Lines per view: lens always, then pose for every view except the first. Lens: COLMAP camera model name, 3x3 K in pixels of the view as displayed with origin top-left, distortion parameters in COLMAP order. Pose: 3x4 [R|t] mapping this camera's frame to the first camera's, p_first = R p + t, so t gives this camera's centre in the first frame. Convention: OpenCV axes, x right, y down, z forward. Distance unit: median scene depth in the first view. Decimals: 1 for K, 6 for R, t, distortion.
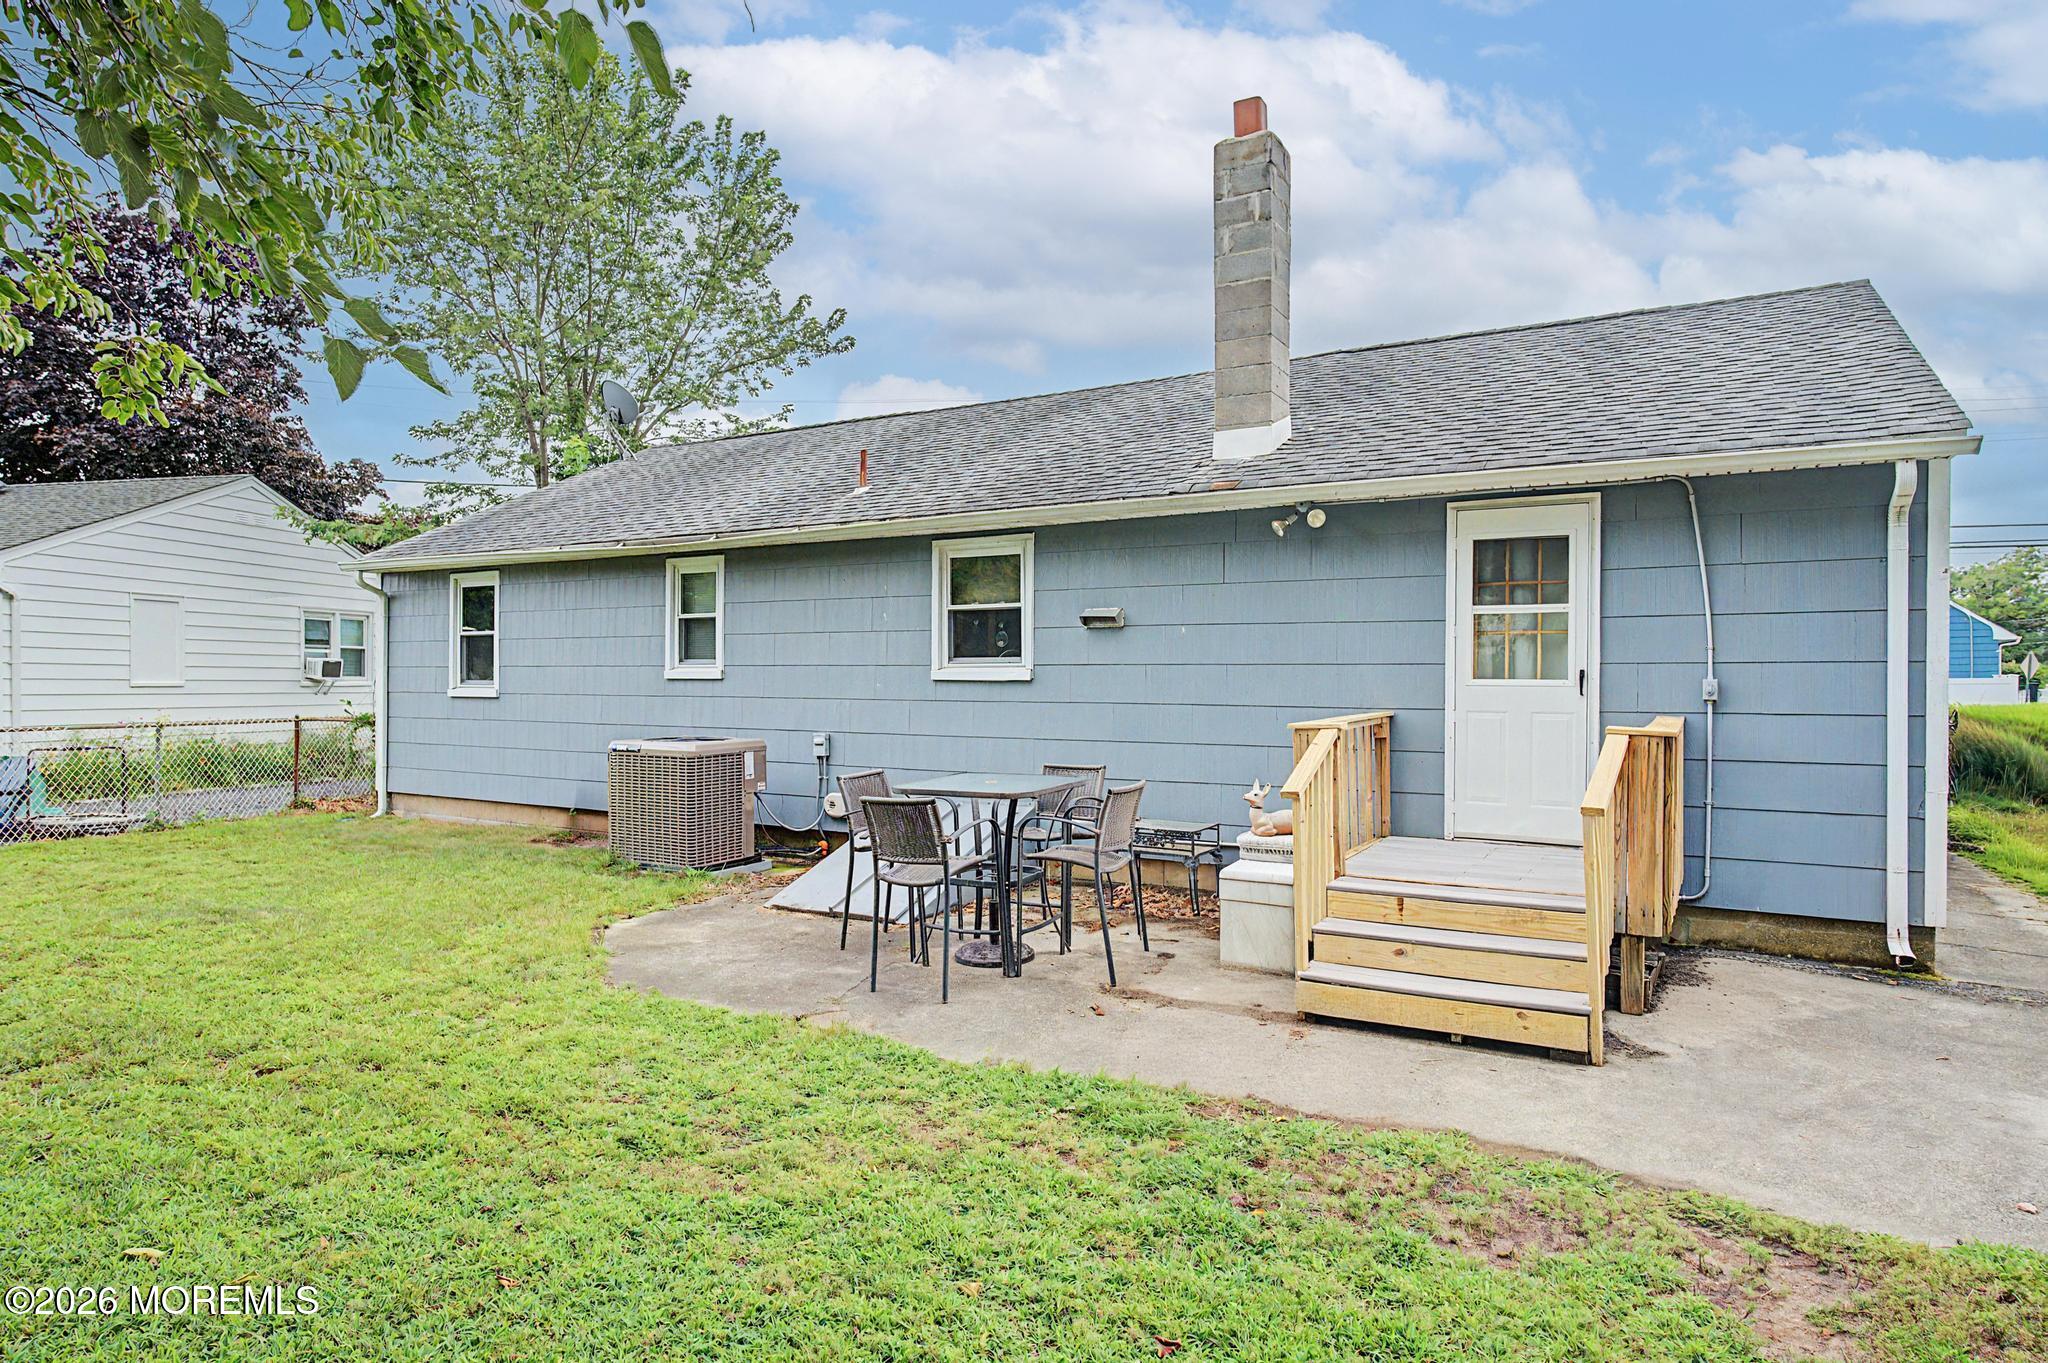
lens RADIAL K [[1180.7, 0, 1035.5], [0, 1180.7, 684.2], [0, 0, 1]] dist [0.000984, -0.000057]
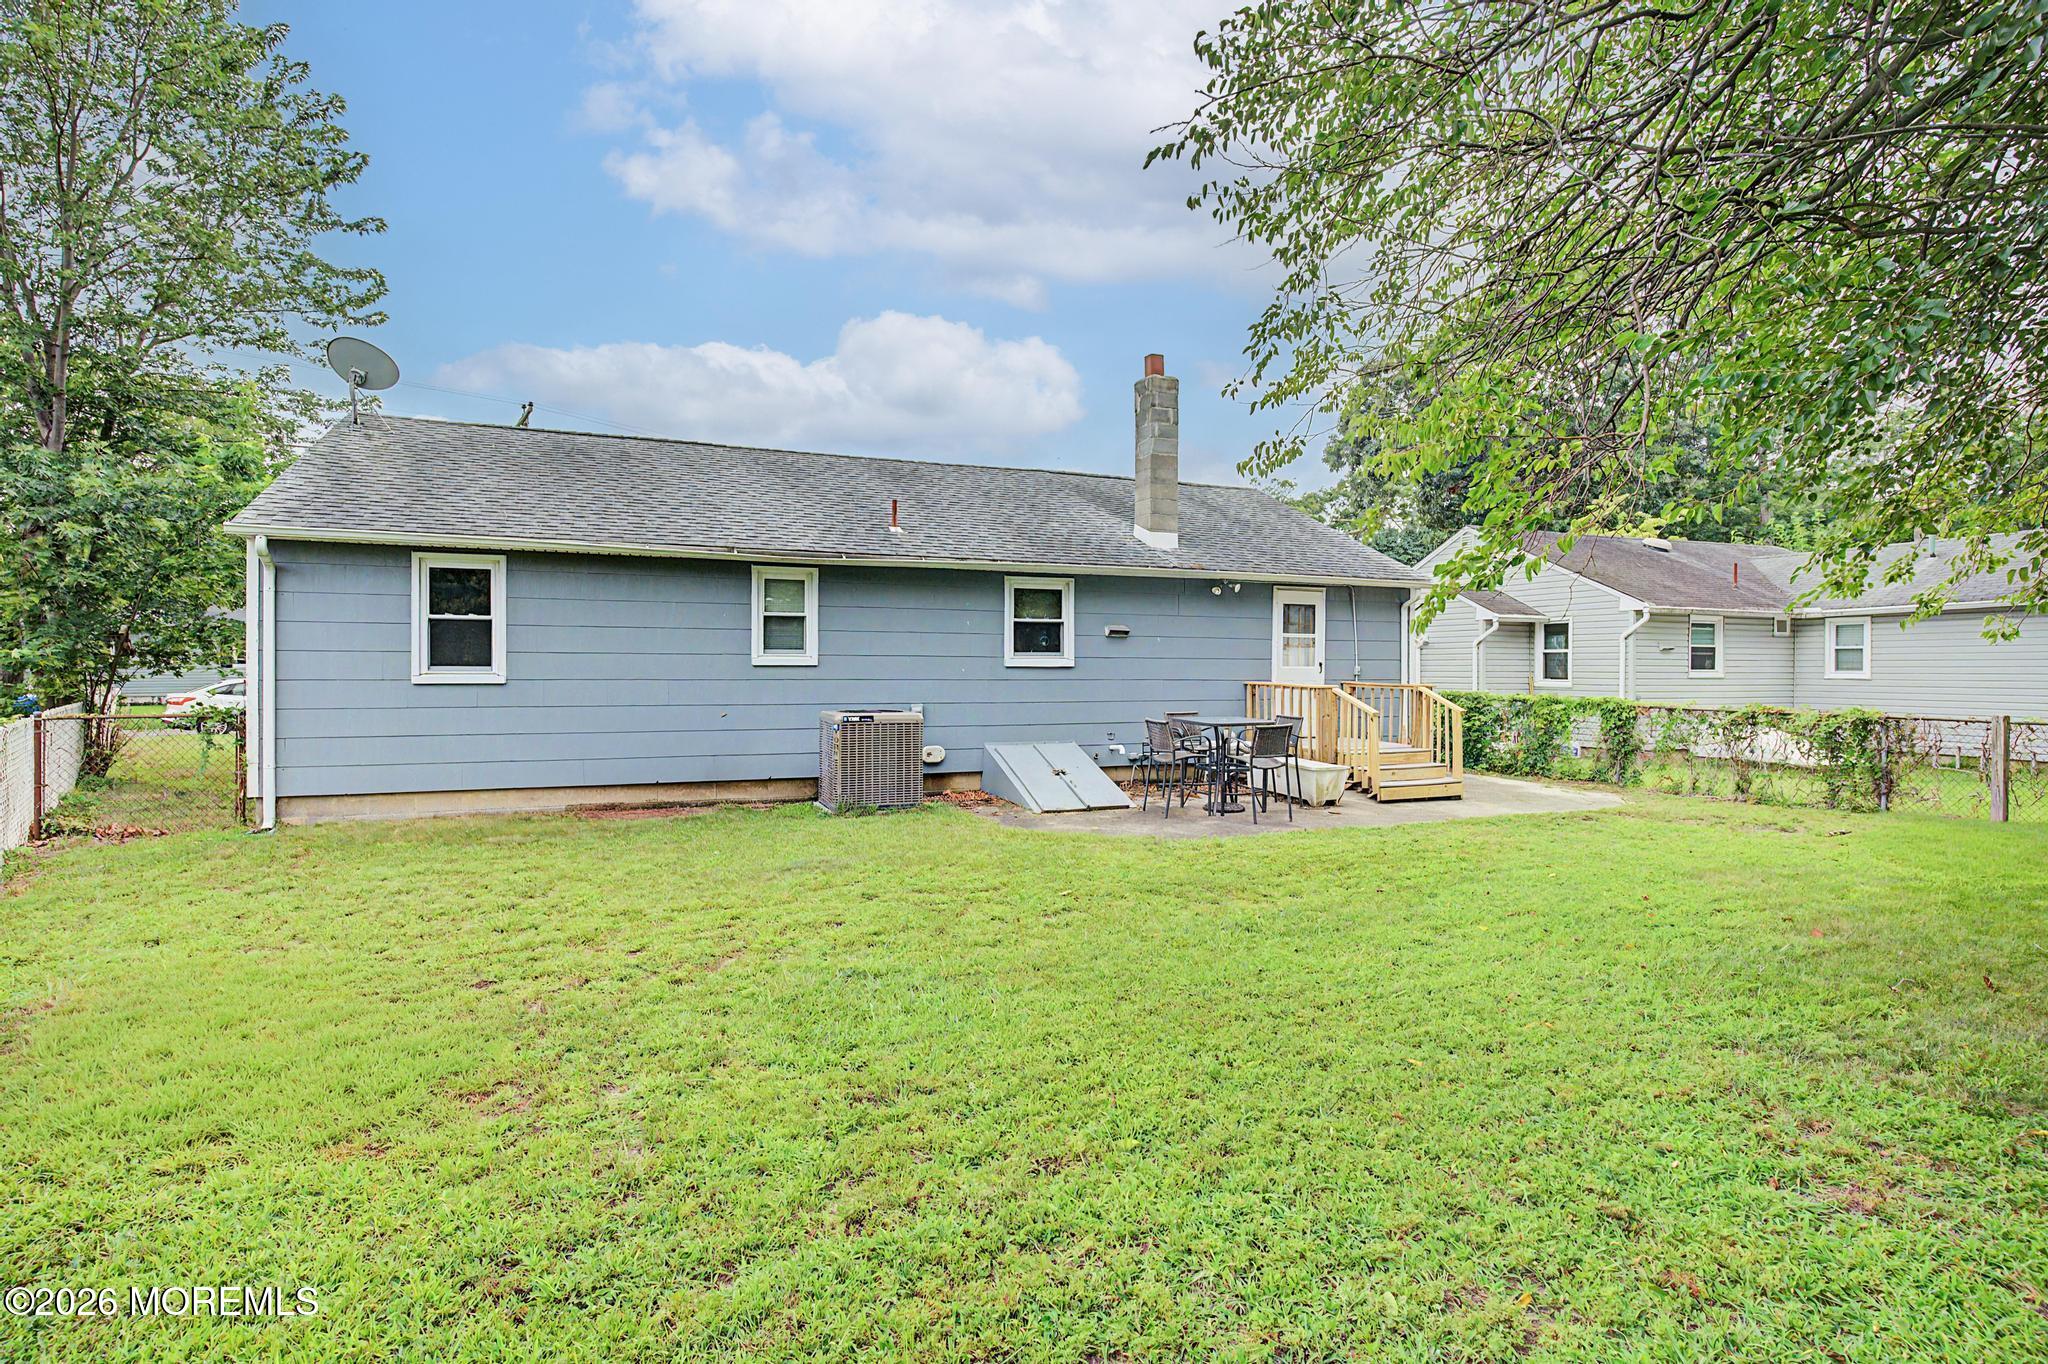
lens RADIAL K [[1011.2, 0, 1022.4], [0, 1011.2, 674.4], [0, 0, 1]] dist [-0.007185, 0.002985]
pose [[0.612718, -0.005948, 0.790279, -1.148669], [0.002627, 0.999981, 0.005490, -0.000498], [-0.790298, -0.001288, 0.612722, 0.177237]]
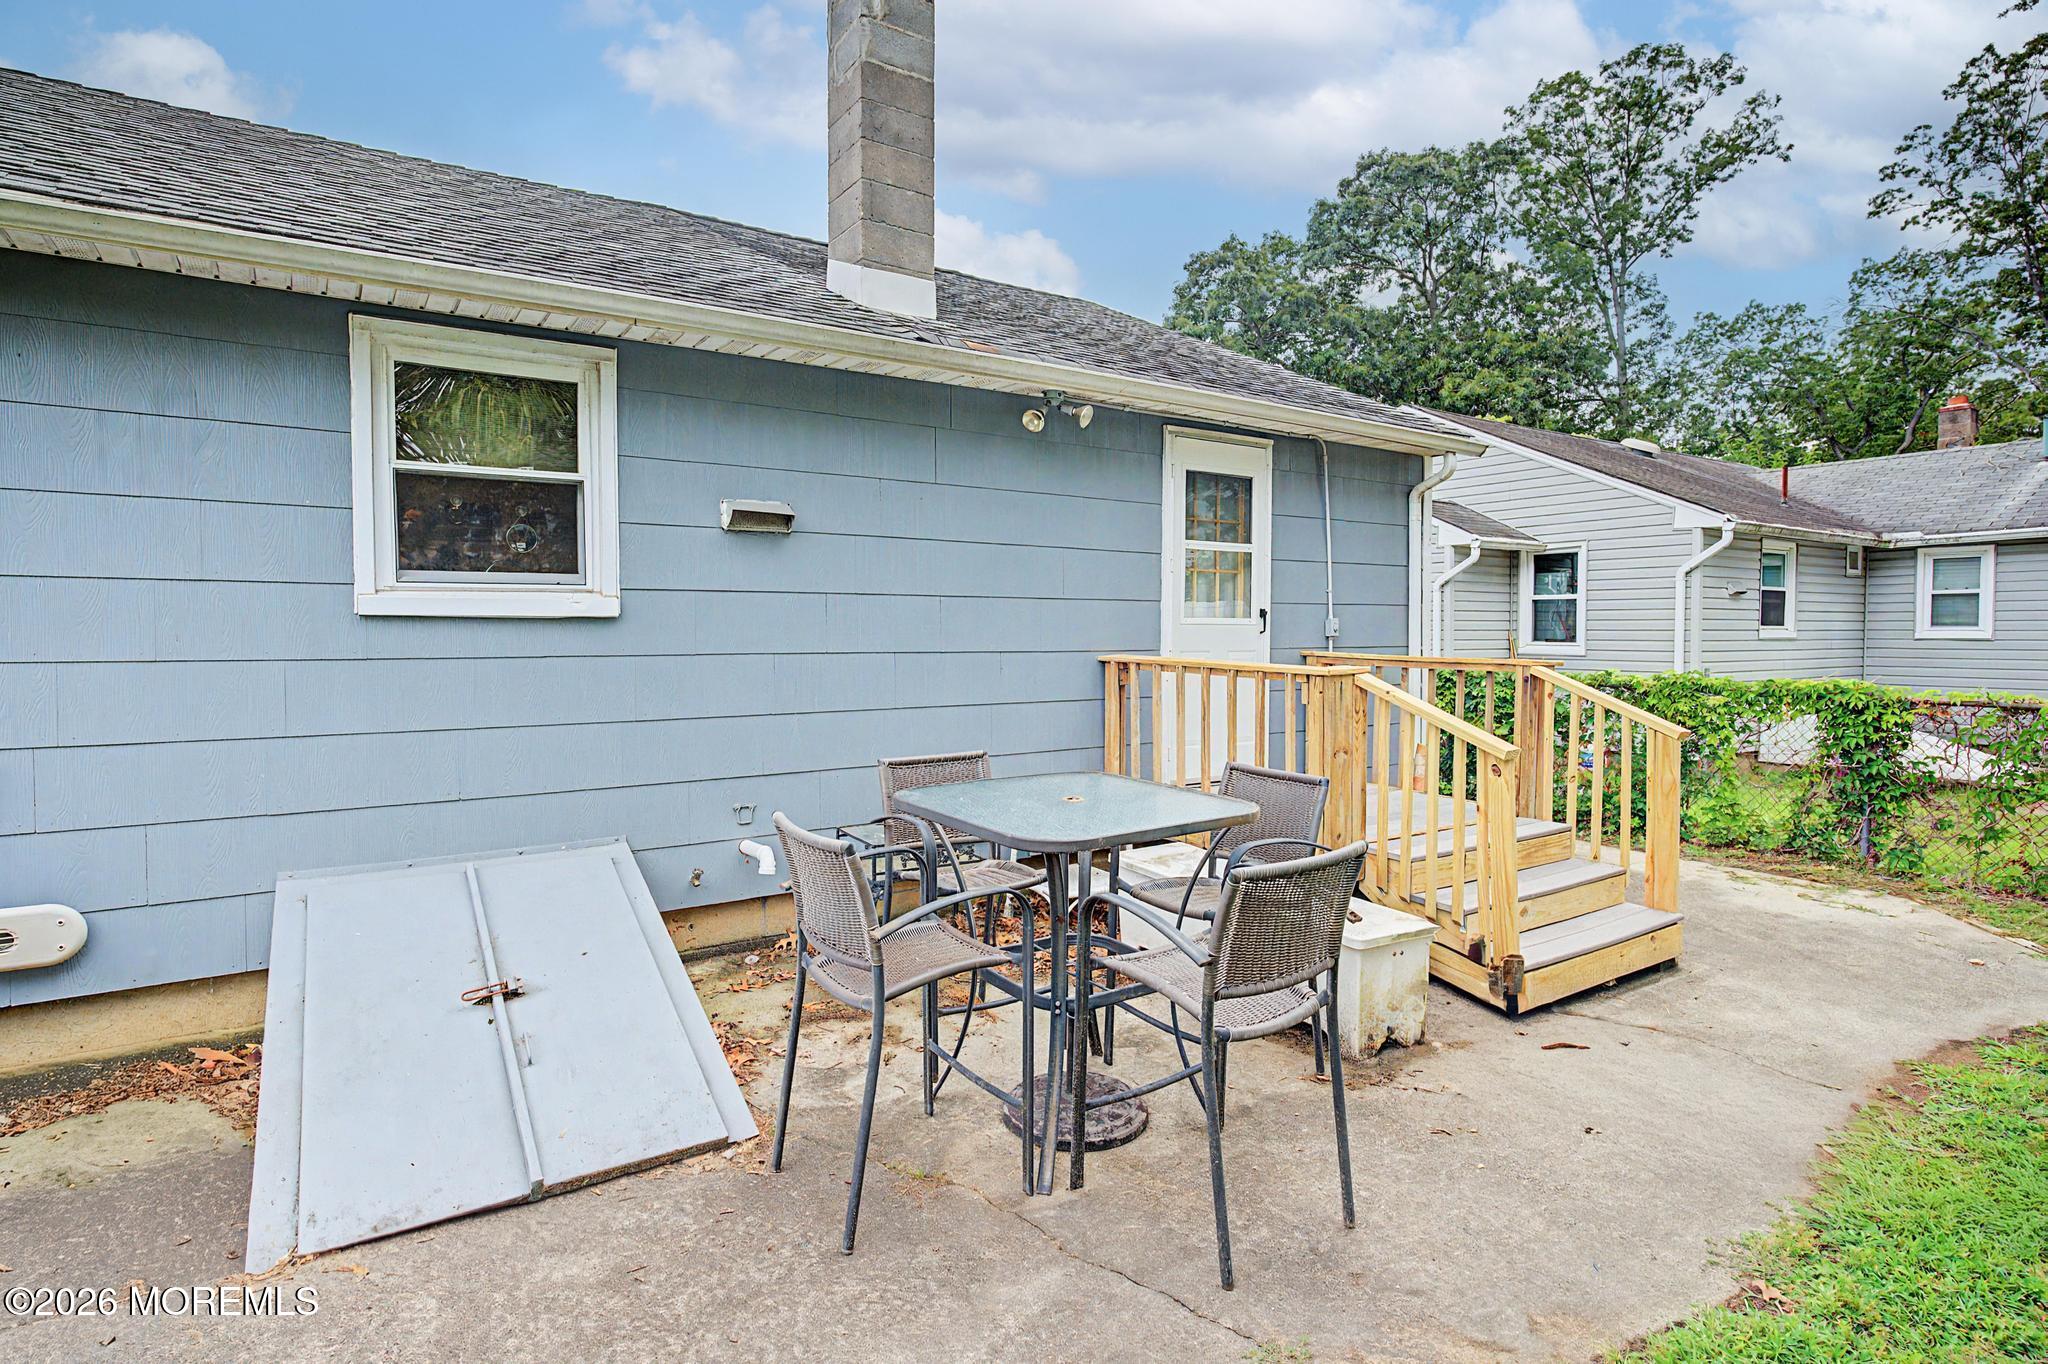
lens RADIAL K [[1047.7, 0, 1026.0], [0, 1047.7, 660.6], [0, 0, 1]] dist [0.000110, 0.002428]
pose [[0.444695, -0.029147, 0.895208, -0.351283], [0.006414, 0.999548, 0.029358, 0.003976], [-0.895659, -0.007313, 0.444681, 0.593314]]
